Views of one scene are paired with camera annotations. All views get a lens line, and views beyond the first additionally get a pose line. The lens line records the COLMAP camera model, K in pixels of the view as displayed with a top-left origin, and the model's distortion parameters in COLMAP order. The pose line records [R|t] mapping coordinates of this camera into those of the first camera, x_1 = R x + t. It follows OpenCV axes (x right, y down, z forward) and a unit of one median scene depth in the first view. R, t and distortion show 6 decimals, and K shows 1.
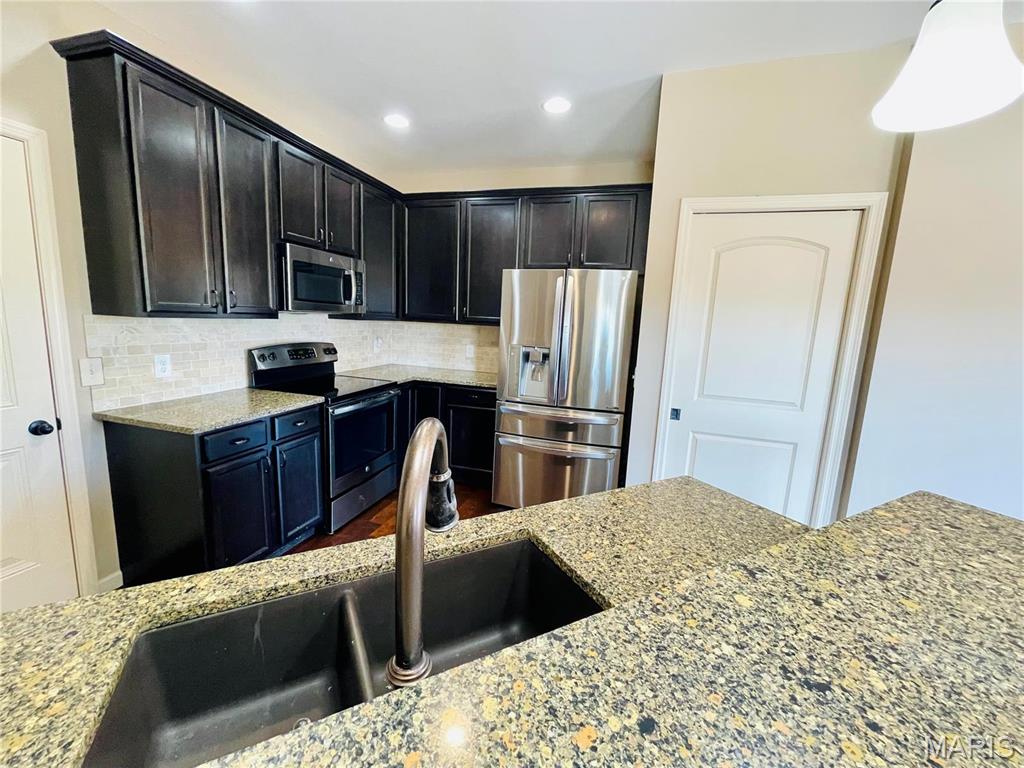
lens RADIAL K [[412.6, 0, 509.6], [0, 412.6, 383.9], [0, 0, 1]] dist [-0.001909, -0.000229]
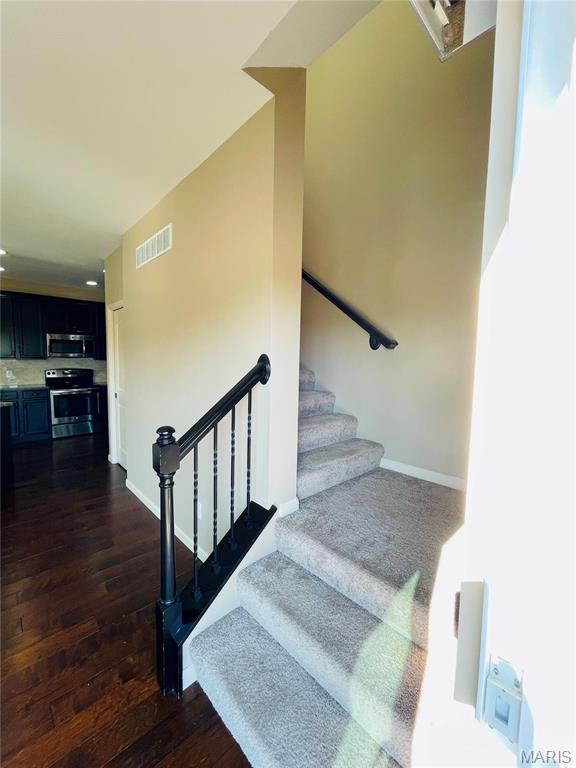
lens RADIAL K [[309.5, 0, 288.0], [0, 309.5, 384.0], [0, 0, 1]] dist [-0.001909, -0.000229]
pose [[0.870038, 0.028692, -0.492149, 2.560375], [-0.065275, 0.996220, -0.057317, 0.034038], [0.488644, 0.081993, 0.868622, -0.054395]]
